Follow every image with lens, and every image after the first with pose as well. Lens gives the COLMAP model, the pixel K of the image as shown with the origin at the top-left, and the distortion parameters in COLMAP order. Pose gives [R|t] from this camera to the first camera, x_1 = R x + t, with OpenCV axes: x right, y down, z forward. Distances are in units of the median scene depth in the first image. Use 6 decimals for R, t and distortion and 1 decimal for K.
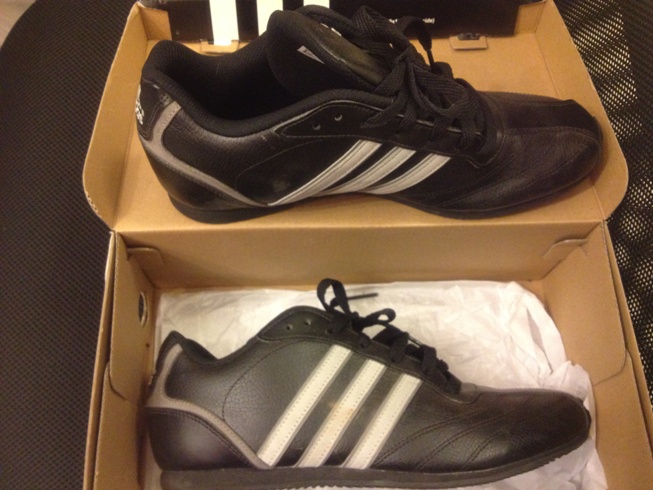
lens RADIAL K [[668.6, 0, 323.2], [0, 668.6, 243.2], [0, 0, 1]] dist [0.133737, -0.019669]
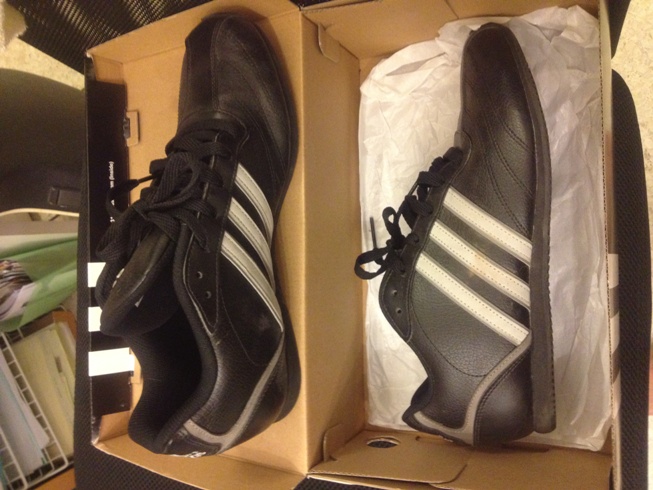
lens RADIAL K [[668.6, 0, 323.2], [0, 668.6, 243.2], [0, 0, 1]] dist [0.133737, -0.019669]
pose [[0.007061, -0.999674, -0.024527, 0.081215], [0.999839, 0.007462, -0.016310, 0.022728], [0.016488, -0.024408, 0.999566, -0.057415]]
